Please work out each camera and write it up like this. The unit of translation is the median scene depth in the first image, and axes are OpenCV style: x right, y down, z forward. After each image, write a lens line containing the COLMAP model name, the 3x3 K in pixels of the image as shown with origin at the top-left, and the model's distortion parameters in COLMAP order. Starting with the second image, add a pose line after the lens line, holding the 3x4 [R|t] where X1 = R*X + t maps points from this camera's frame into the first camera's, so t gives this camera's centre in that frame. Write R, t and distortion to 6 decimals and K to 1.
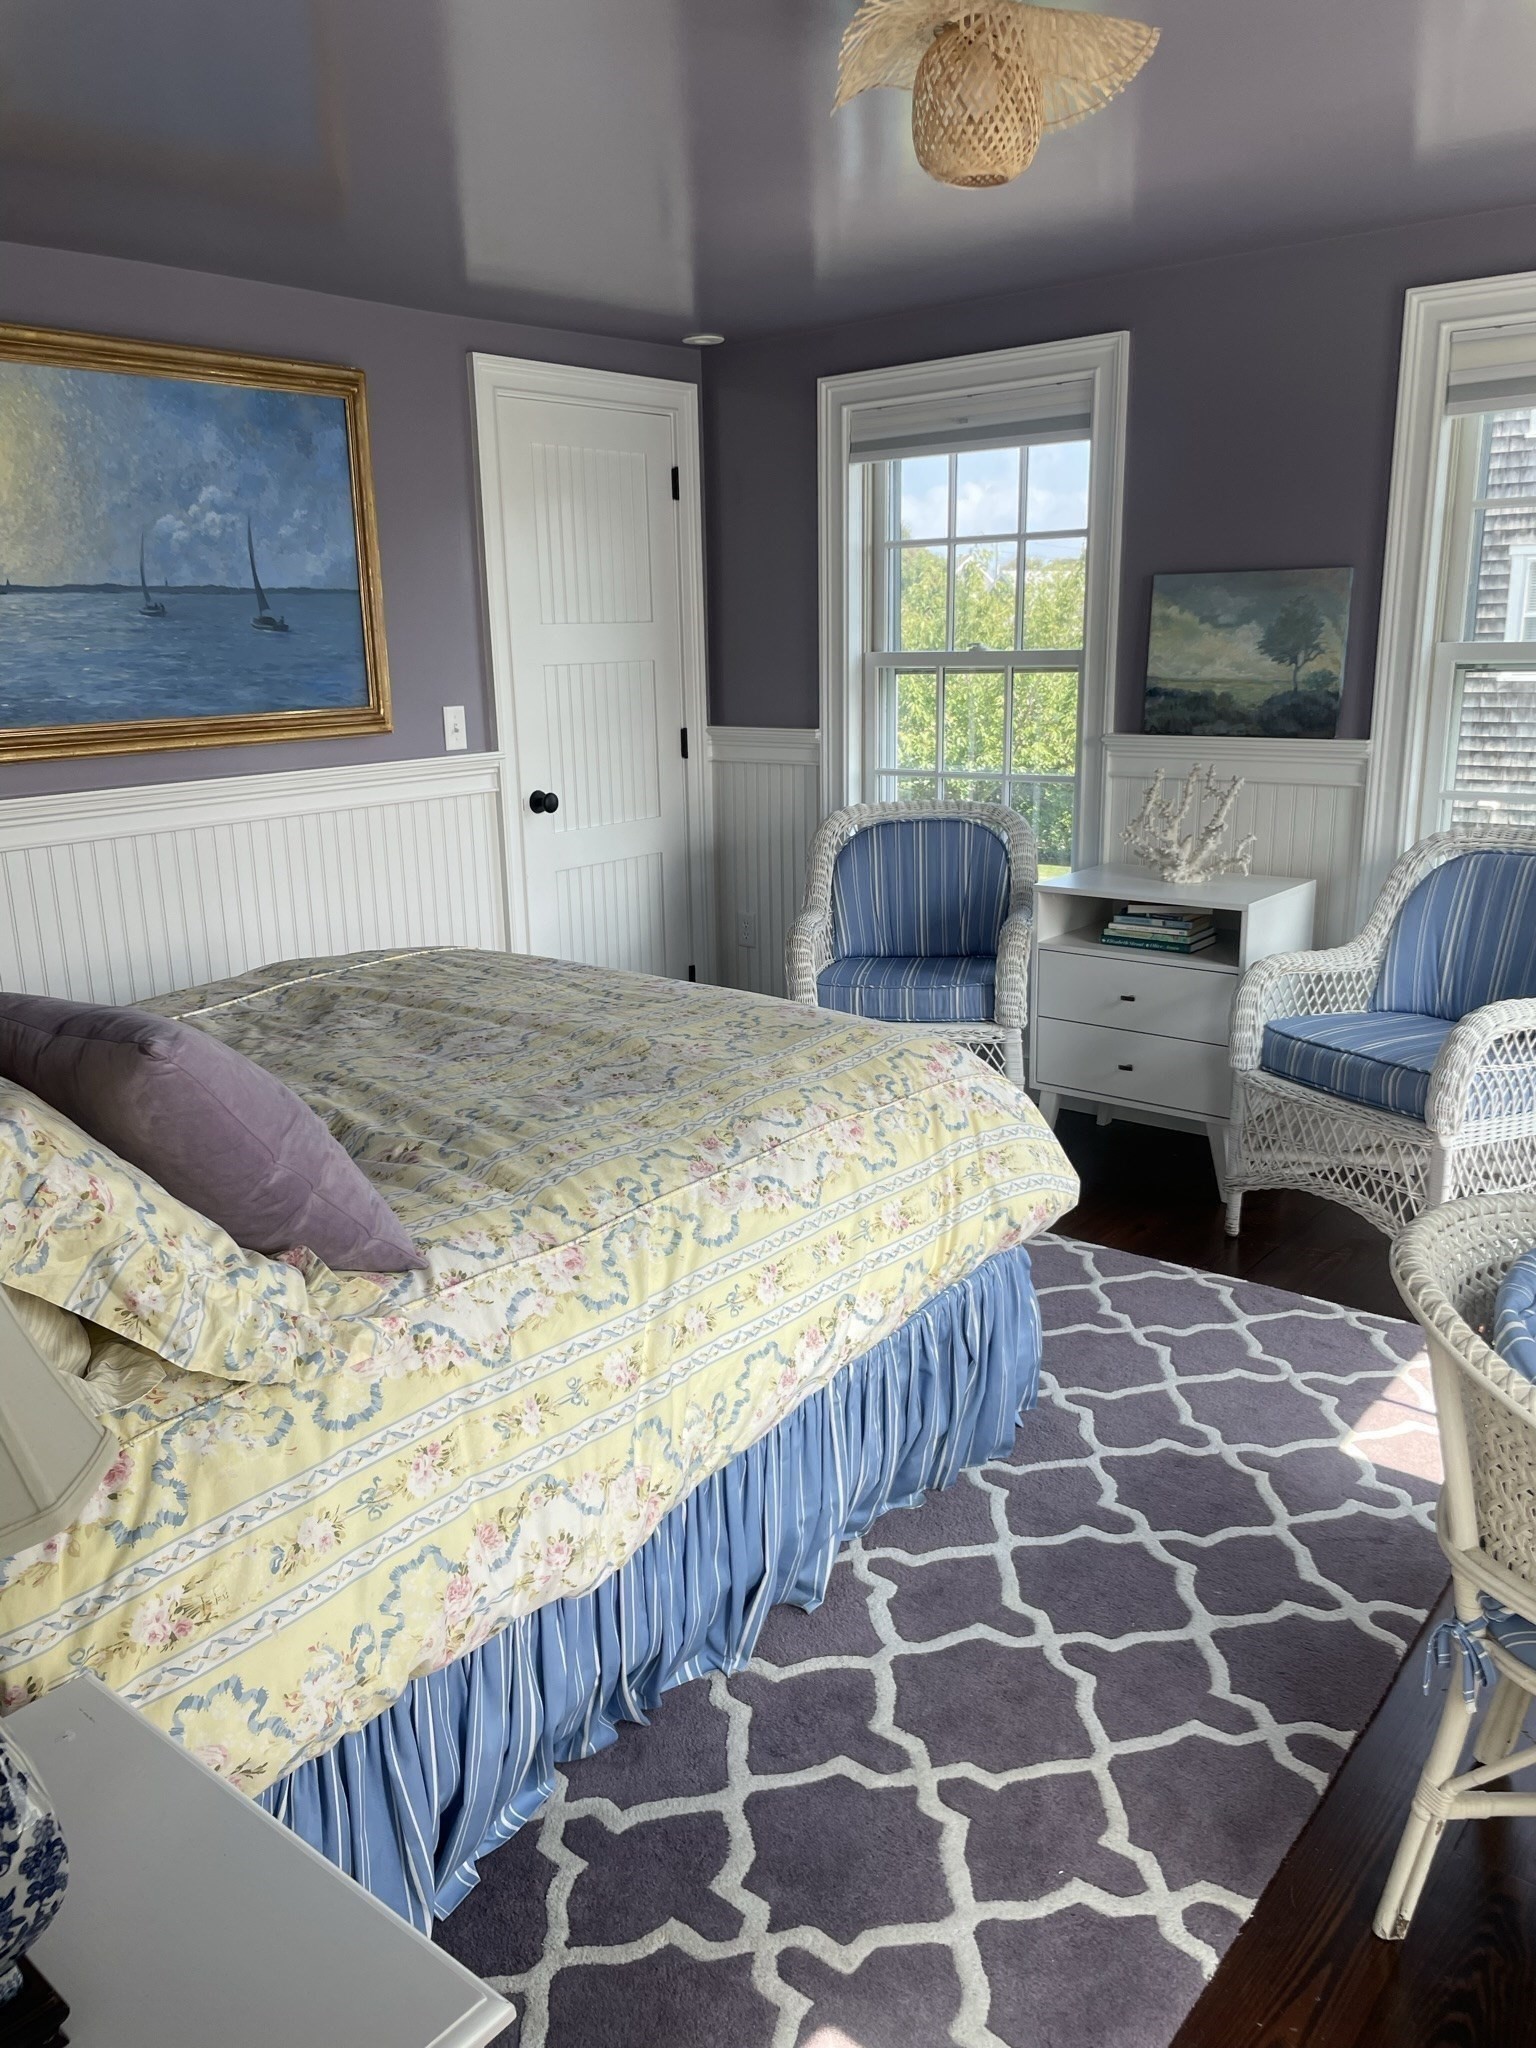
lens RADIAL K [[1553.6, 0, 752.5], [0, 1553.6, 1019.7], [0, 0, 1]] dist [0.085874, -0.100227]
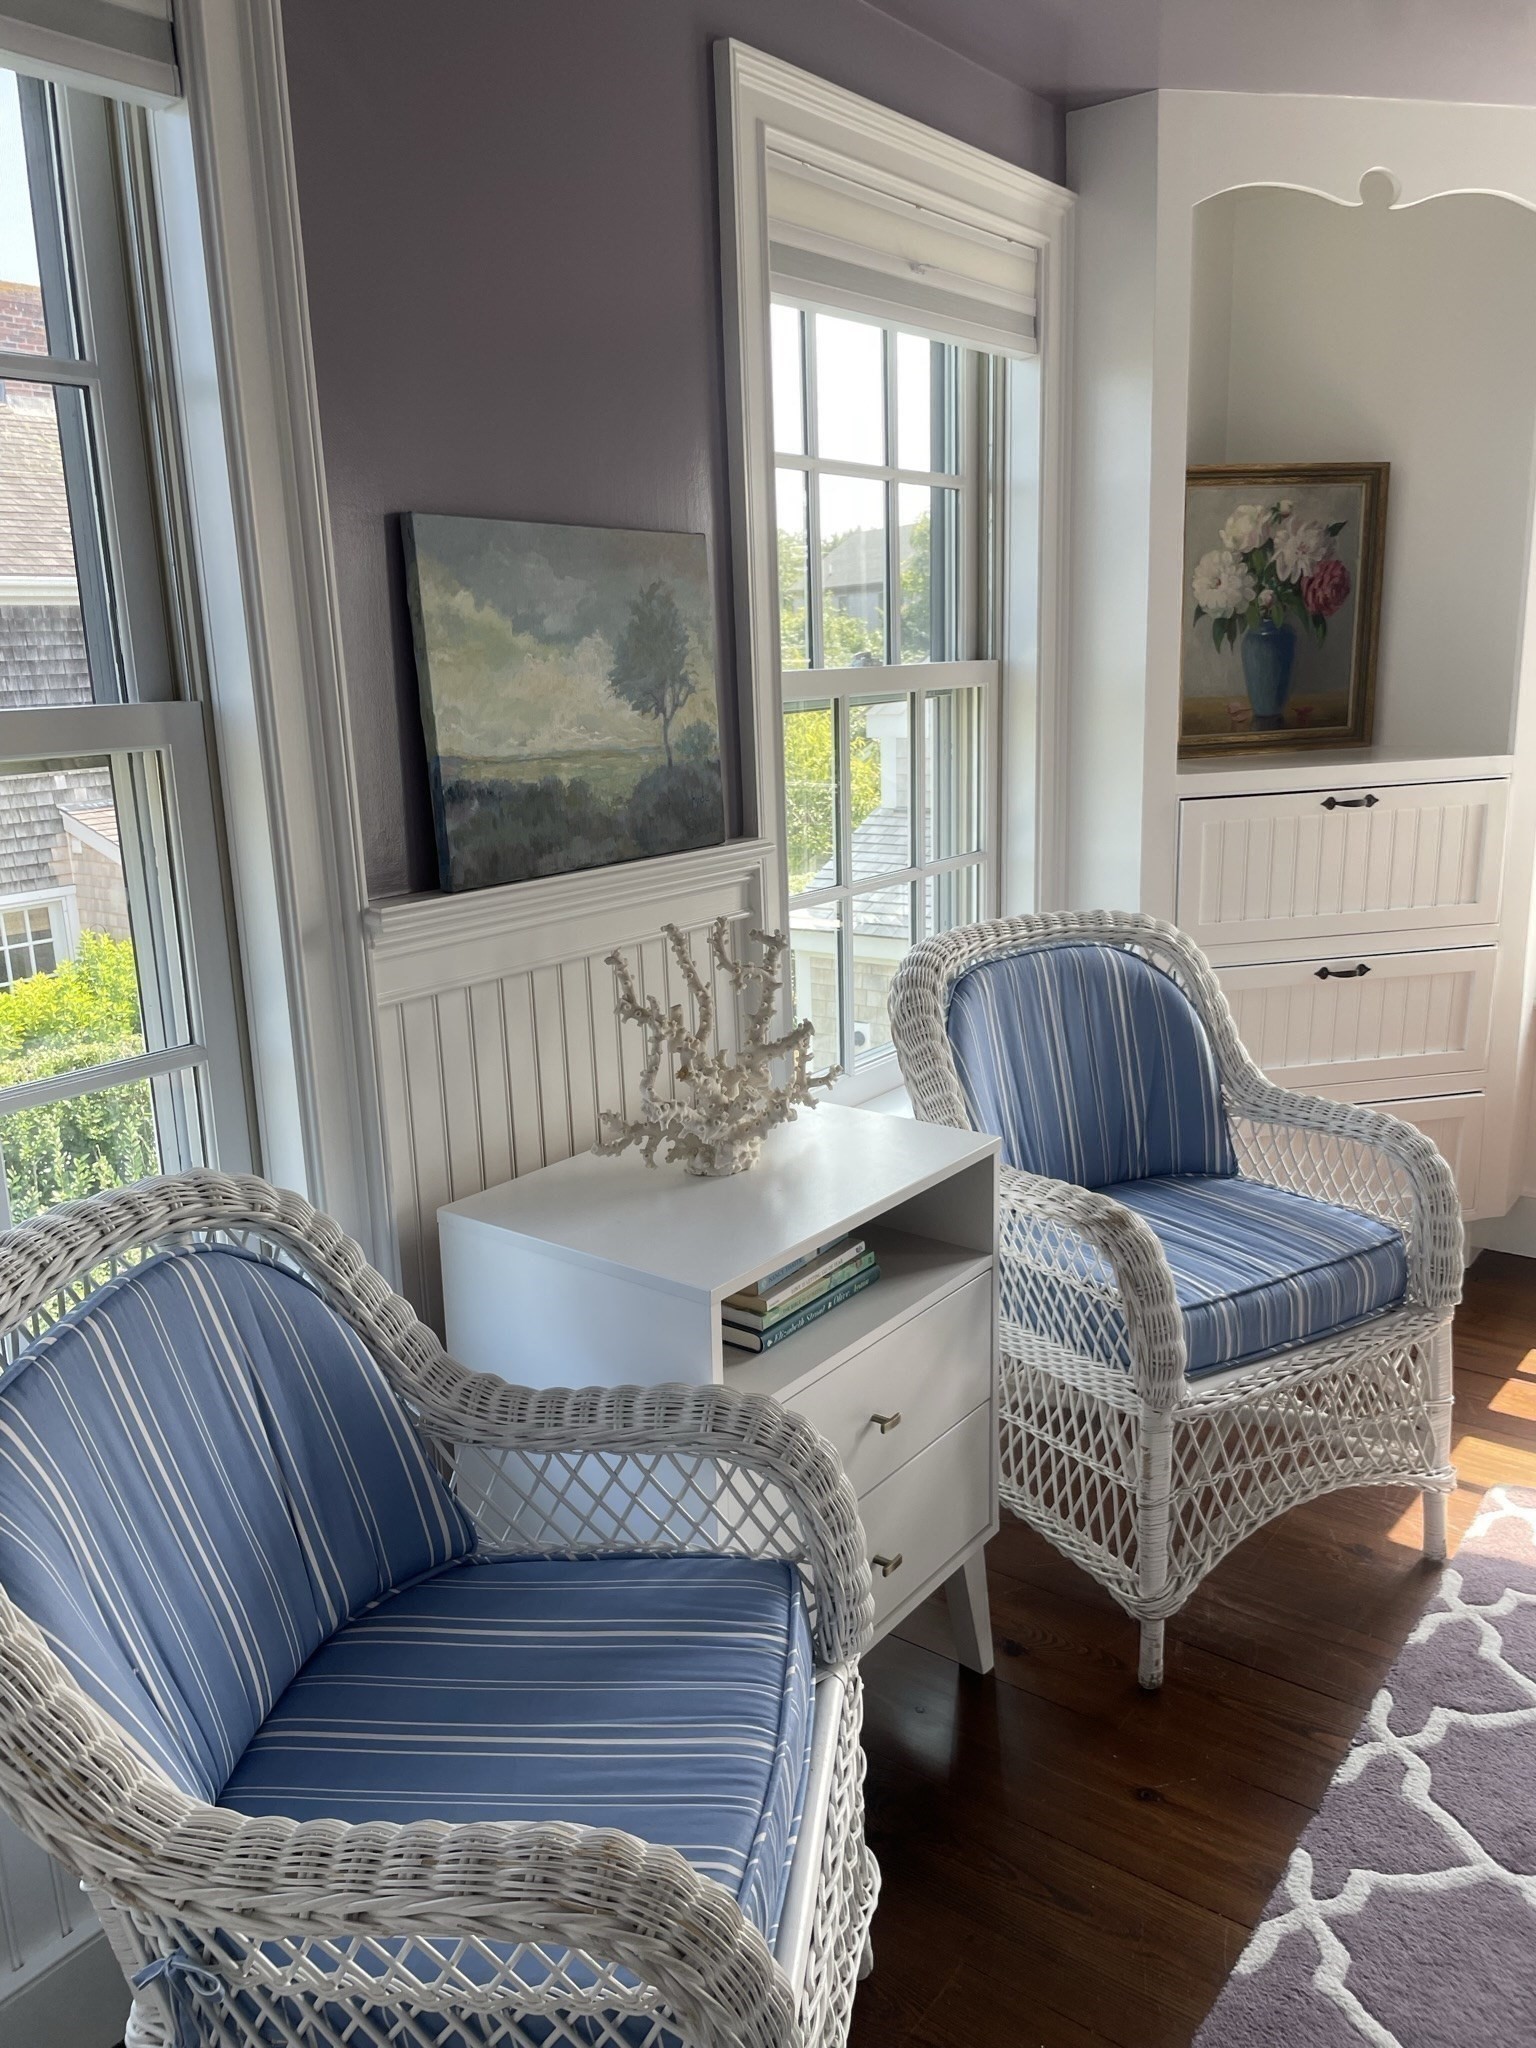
lens RADIAL K [[1553.6, 0, 766.2], [0, 1553.6, 1022.1], [0, 0, 1]] dist [0.085874, -0.100227]
pose [[-0.046042, -0.210344, 0.976543, -0.238878], [0.277840, 0.936309, 0.214778, -0.303619], [-0.959523, 0.281212, 0.015332, 1.293167]]
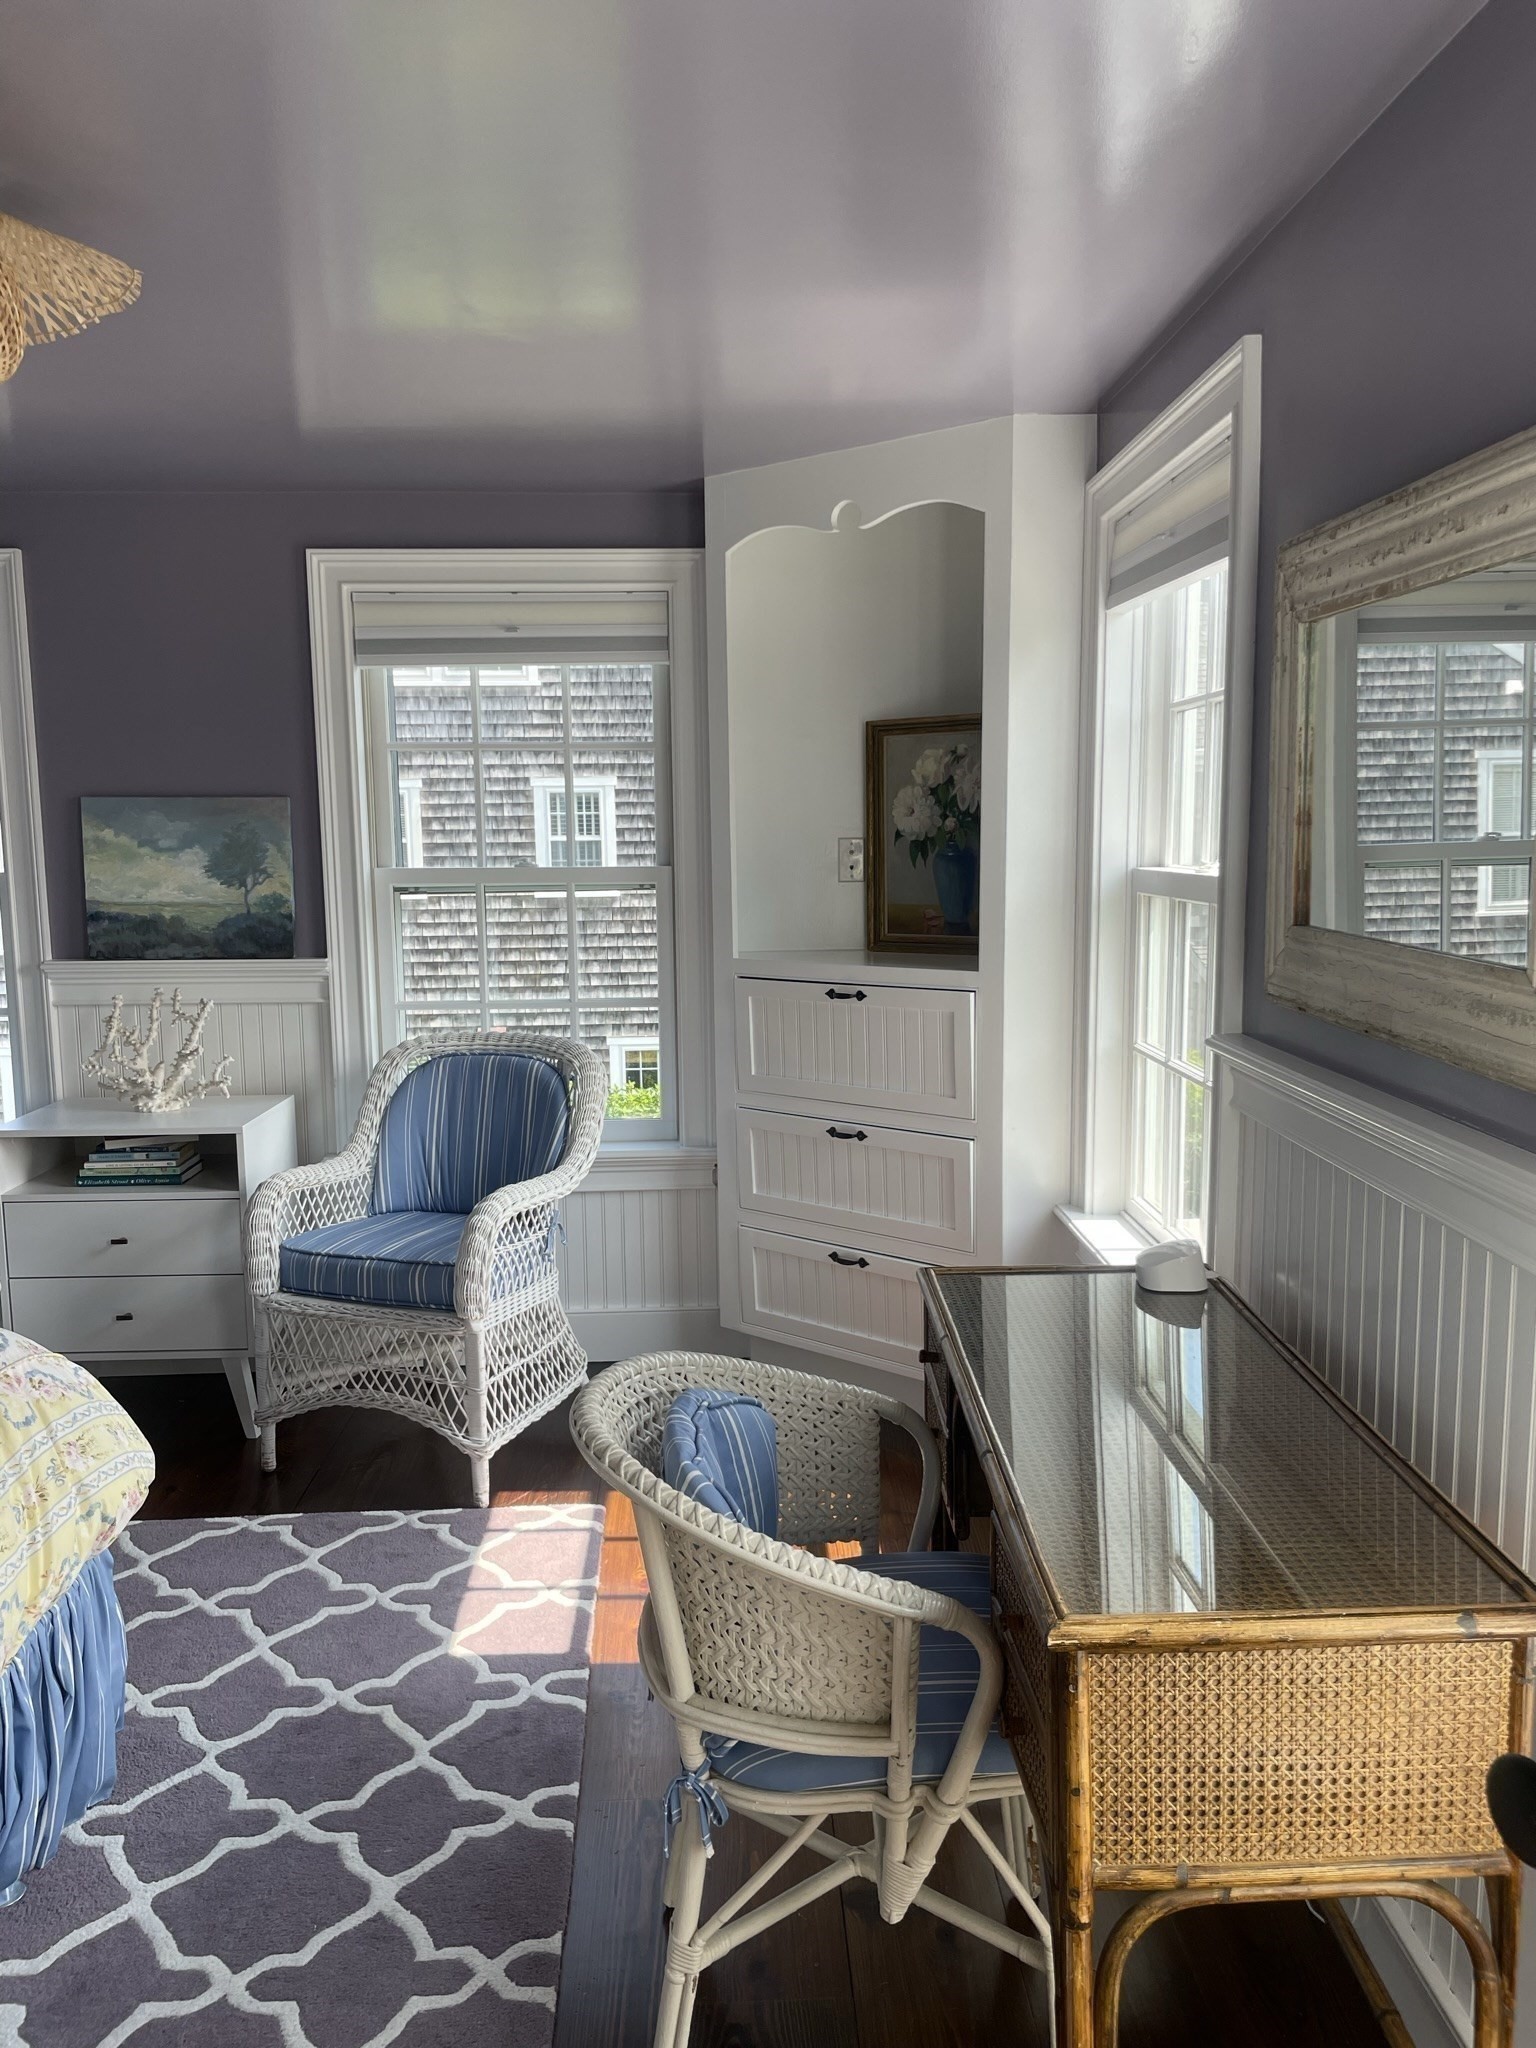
lens RADIAL K [[1553.6, 0, 775.2], [0, 1553.6, 1027.1], [0, 0, 1]] dist [0.085874, -0.100227]
pose [[0.757115, -0.071689, 0.649336, -0.077419], [0.156440, 0.984936, -0.073666, -0.012143], [-0.634273, 0.157356, 0.756926, 0.039844]]
